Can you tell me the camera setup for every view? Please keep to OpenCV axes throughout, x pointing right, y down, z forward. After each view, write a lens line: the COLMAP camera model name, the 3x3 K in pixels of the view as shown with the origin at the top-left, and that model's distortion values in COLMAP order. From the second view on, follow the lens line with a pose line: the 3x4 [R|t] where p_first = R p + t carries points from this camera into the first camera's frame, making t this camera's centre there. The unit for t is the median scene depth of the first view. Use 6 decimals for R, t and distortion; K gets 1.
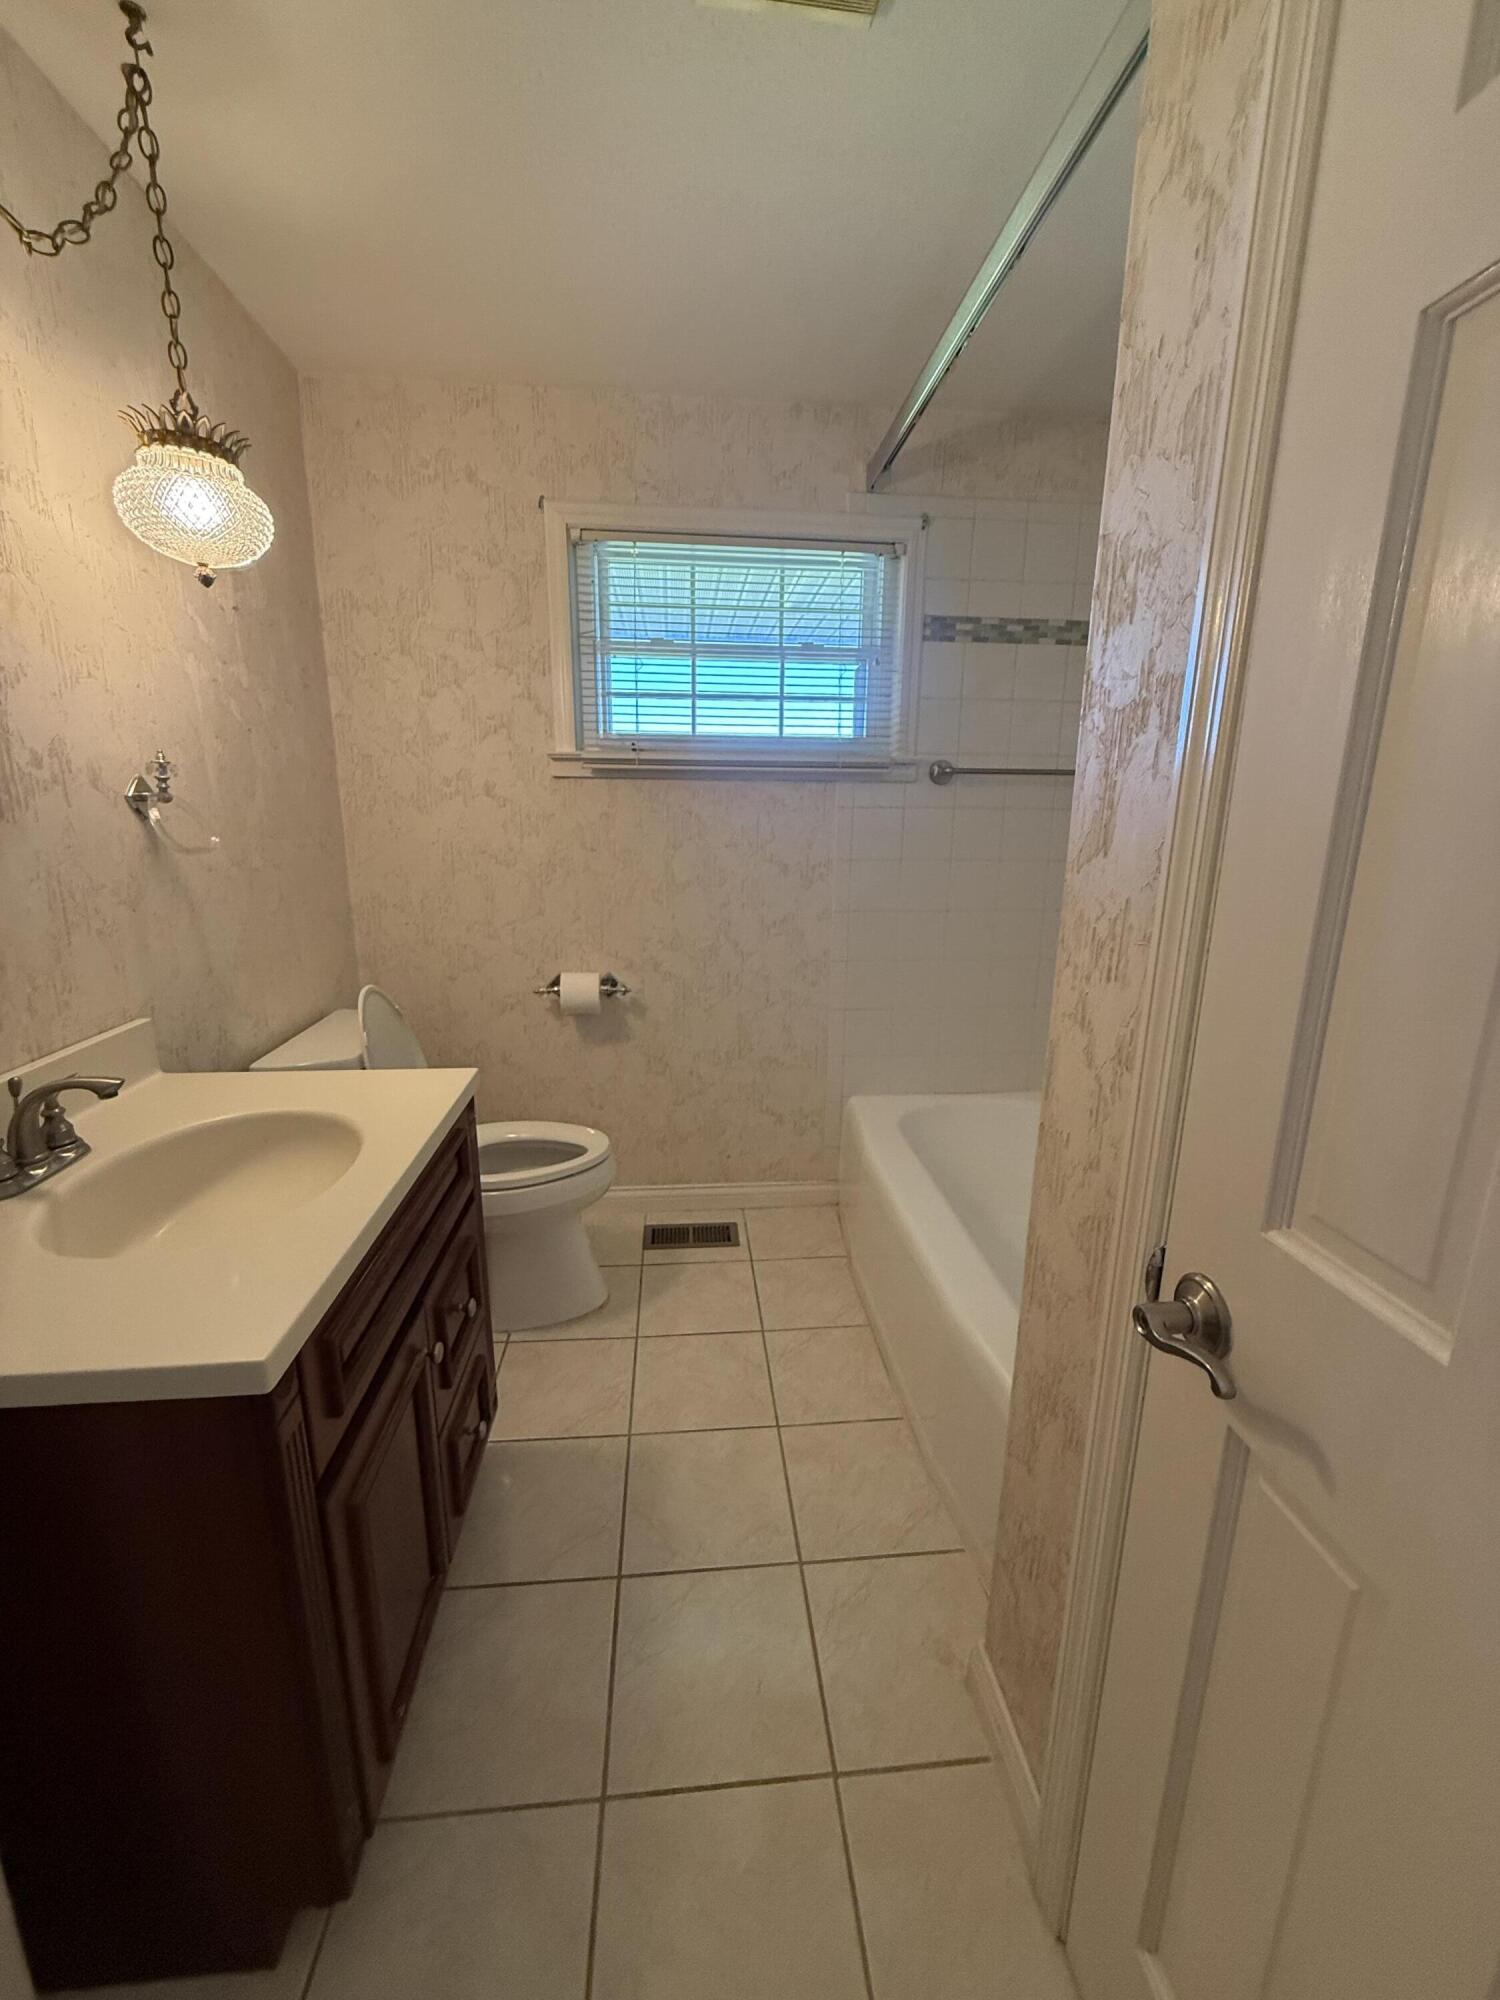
lens RADIAL K [[796.1, 0, 751.5], [0, 796.1, 997.0], [0, 0, 1]] dist [-0.001330, 0.000106]
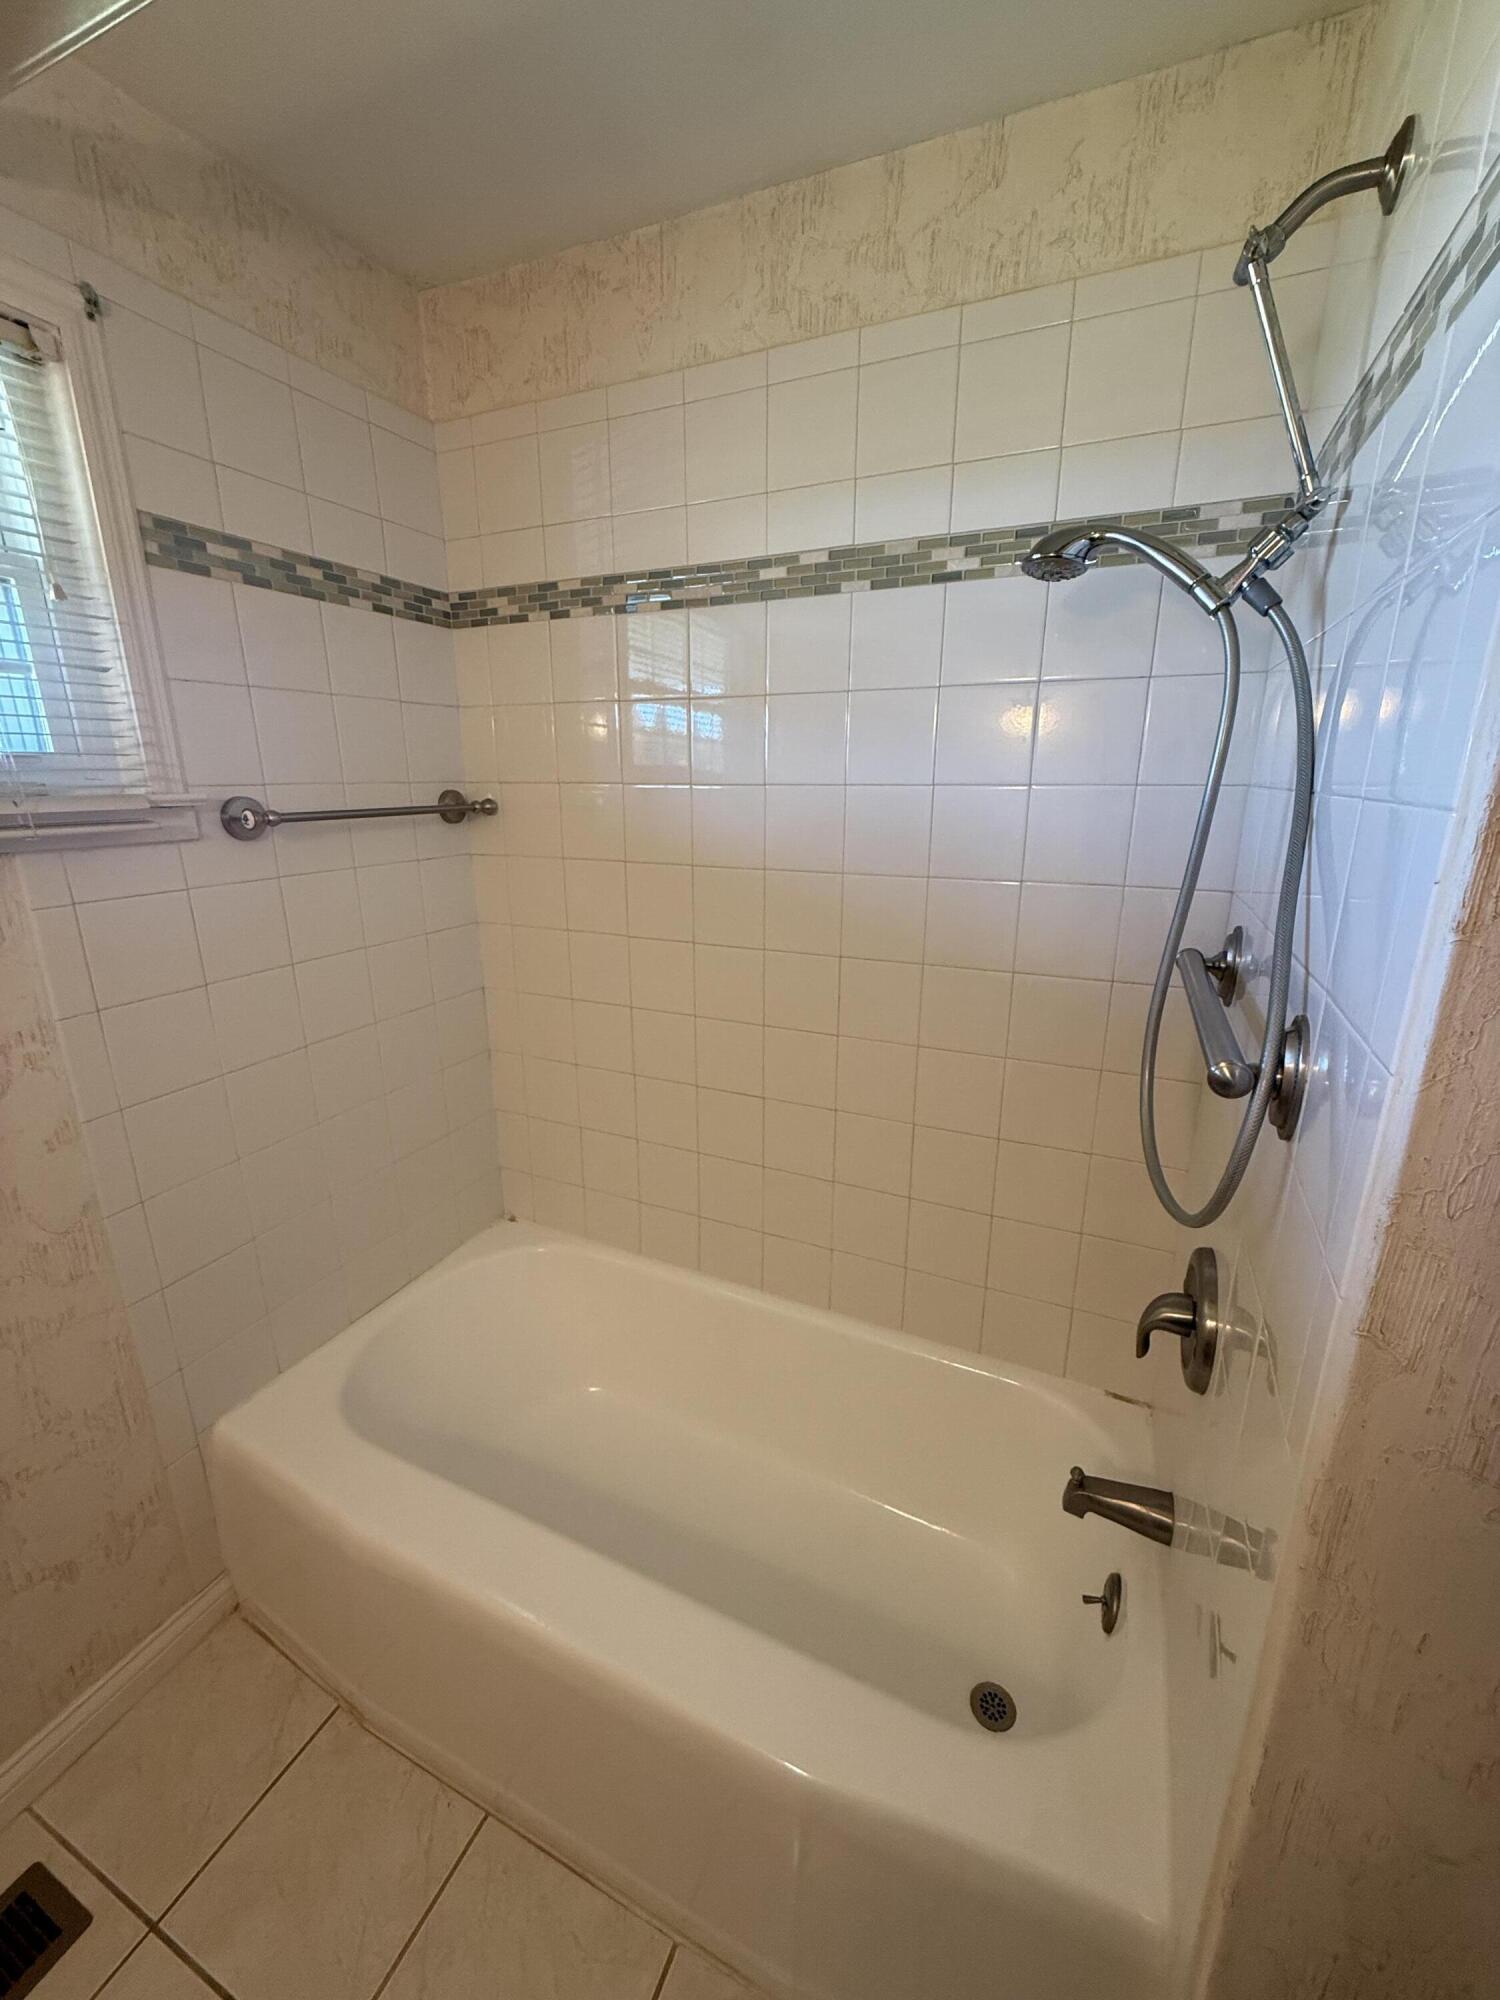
lens RADIAL K [[796.1, 0, 751.5], [0, 796.1, 997.0], [0, 0, 1]] dist [-0.001330, 0.000106]
pose [[0.490607, -0.246856, 0.835683, -0.081989], [0.208496, 0.964431, 0.162486, -0.184693], [-0.846070, 0.094520, 0.524626, 0.437142]]
